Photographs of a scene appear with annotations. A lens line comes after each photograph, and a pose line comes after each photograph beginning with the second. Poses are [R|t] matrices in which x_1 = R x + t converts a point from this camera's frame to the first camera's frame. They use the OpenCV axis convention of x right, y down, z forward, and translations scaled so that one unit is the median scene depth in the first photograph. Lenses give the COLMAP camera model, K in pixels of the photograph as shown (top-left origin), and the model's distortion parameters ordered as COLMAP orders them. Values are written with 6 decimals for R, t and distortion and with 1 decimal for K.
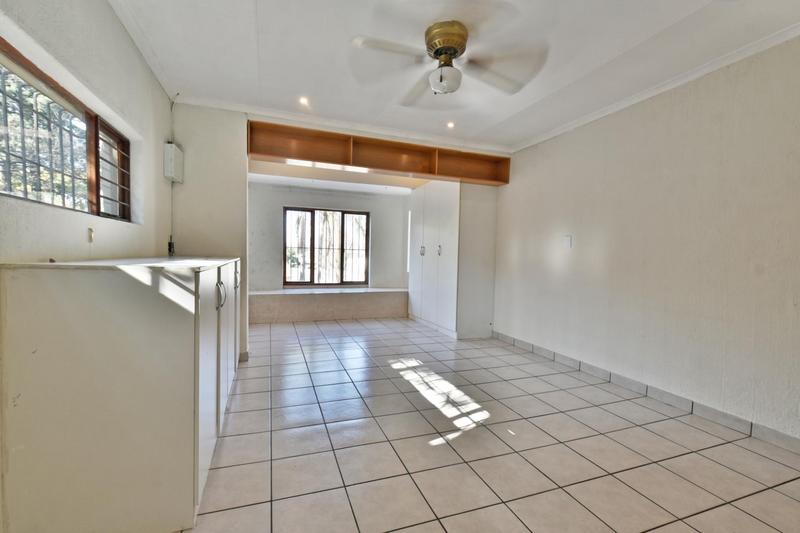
lens RADIAL K [[351.5, 0, 400.0], [0, 351.5, 266.5], [0, 0, 1]] dist [0.000001, -0.000050]
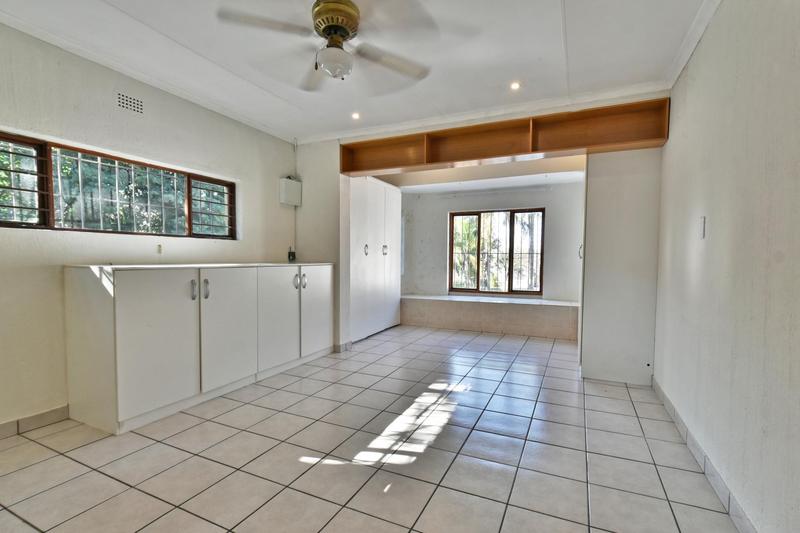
lens RADIAL K [[370.9, 0, 400.0], [0, 370.9, 266.5], [0, 0, 1]] dist [-0.000779, -0.000384]
pose [[0.703805, -0.004007, -0.710382, 0.443520], [-0.011719, 0.999783, -0.017250, 0.003789], [0.710297, 0.020465, 0.703605, 0.219908]]
